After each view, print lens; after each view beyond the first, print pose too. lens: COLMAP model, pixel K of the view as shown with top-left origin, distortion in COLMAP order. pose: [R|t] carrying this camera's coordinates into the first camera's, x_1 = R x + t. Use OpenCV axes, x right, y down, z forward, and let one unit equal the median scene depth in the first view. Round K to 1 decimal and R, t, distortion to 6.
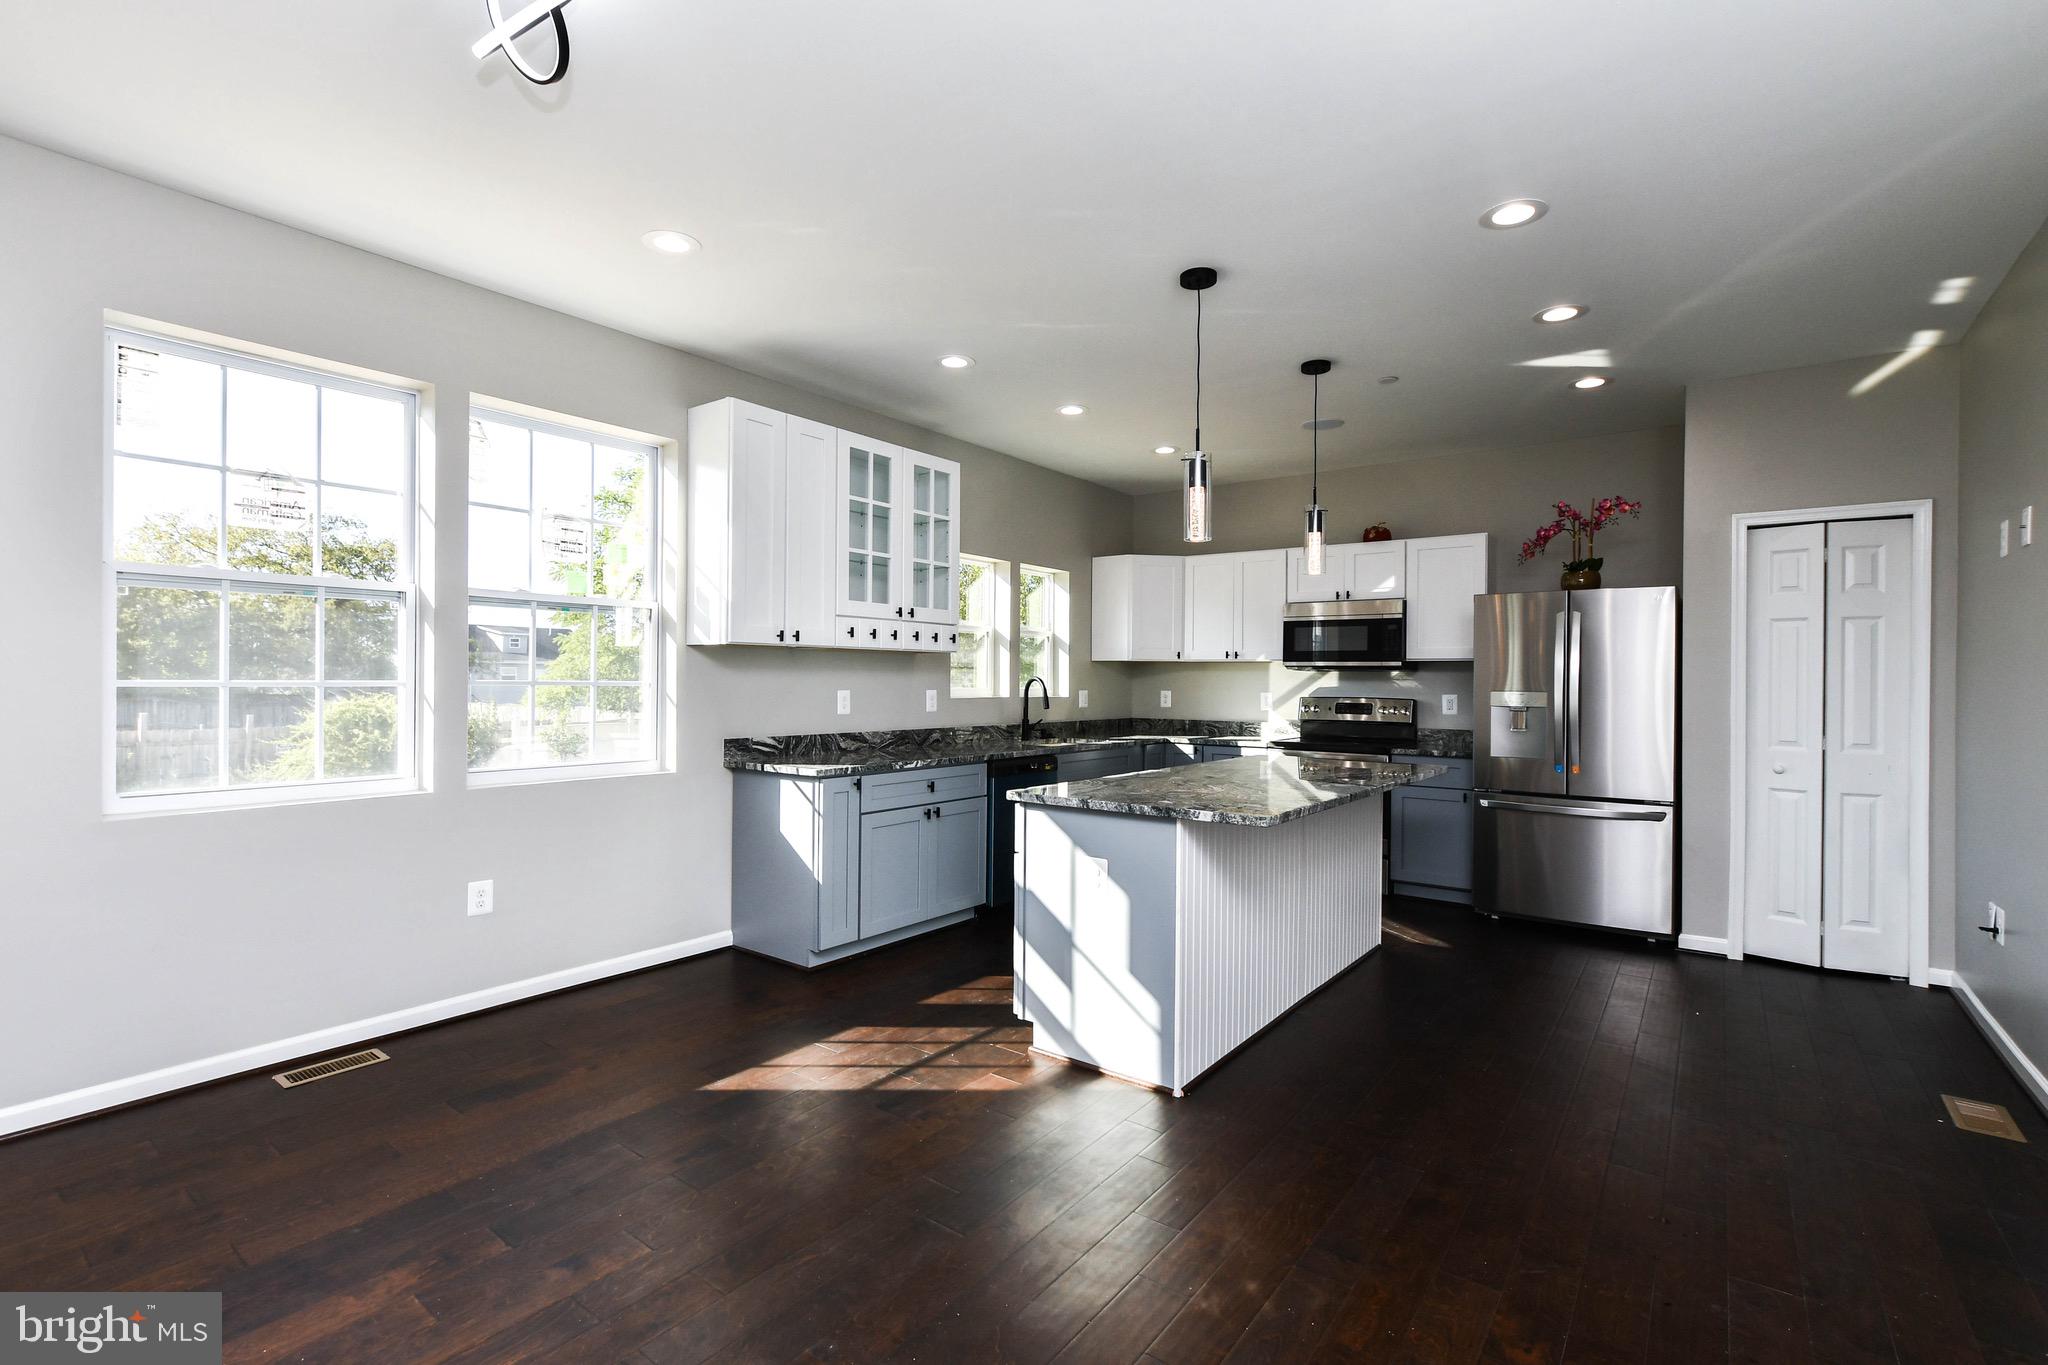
lens RADIAL K [[912.7, 0, 1024.0], [0, 912.7, 682.5], [0, 0, 1]] dist [-0.001427, -0.000119]
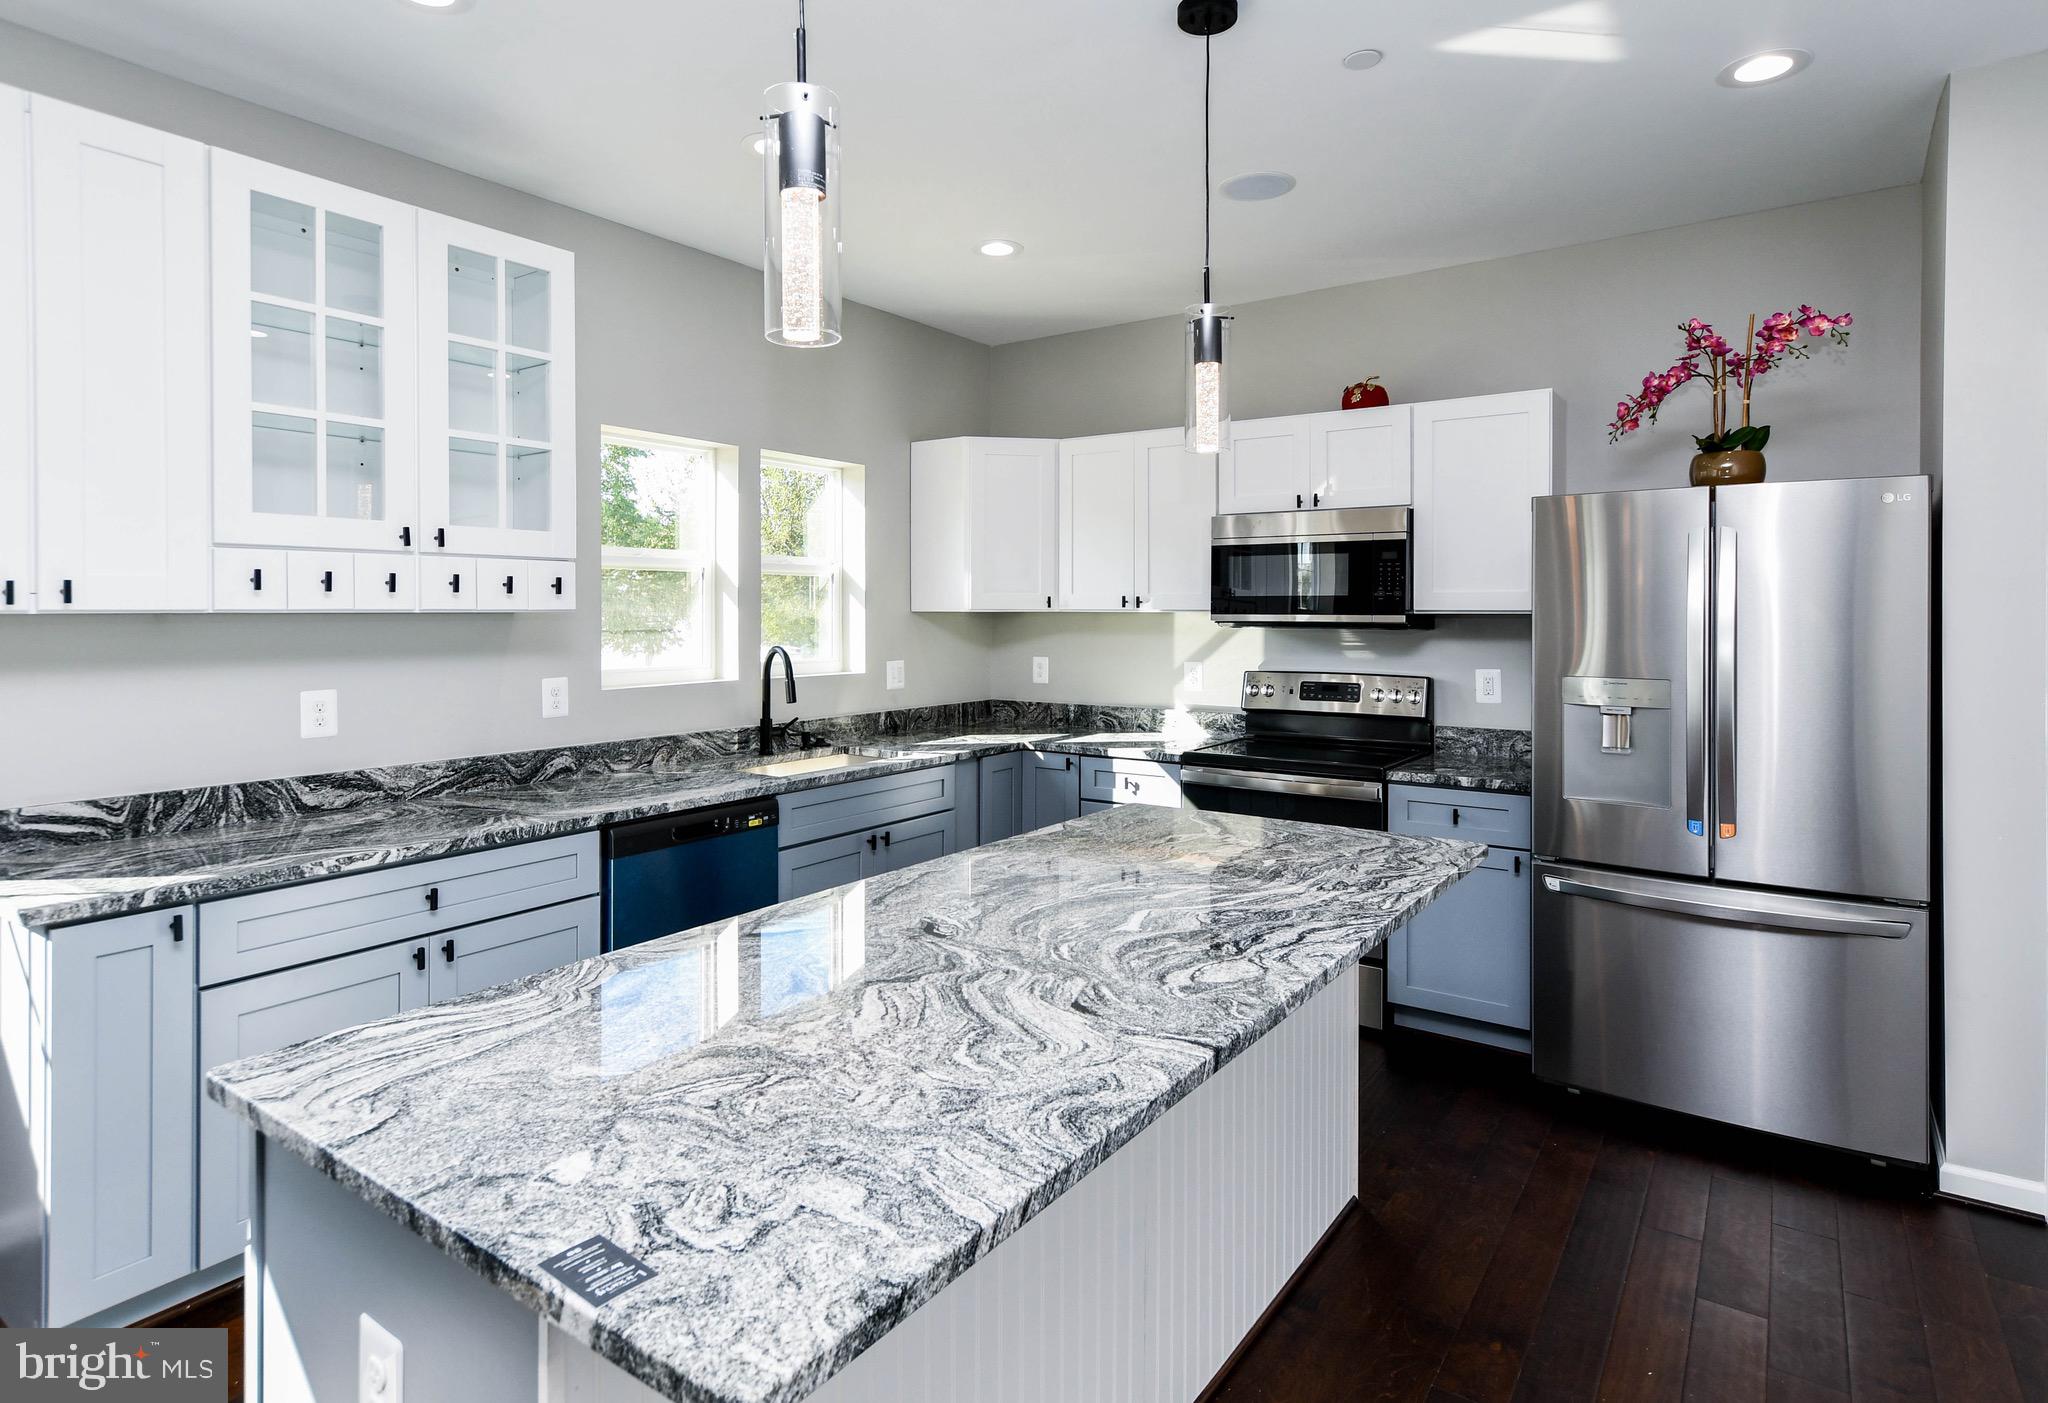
lens RADIAL K [[1095.0, 0, 1024.8], [0, 1095.0, 621.1], [0, 0, 1]] dist [0.006038, 0.001433]
pose [[0.999229, -0.009417, 0.038105, 0.157716], [0.009194, 0.999940, 0.006028, -0.027341], [-0.038159, -0.005673, 0.999256, 0.340497]]
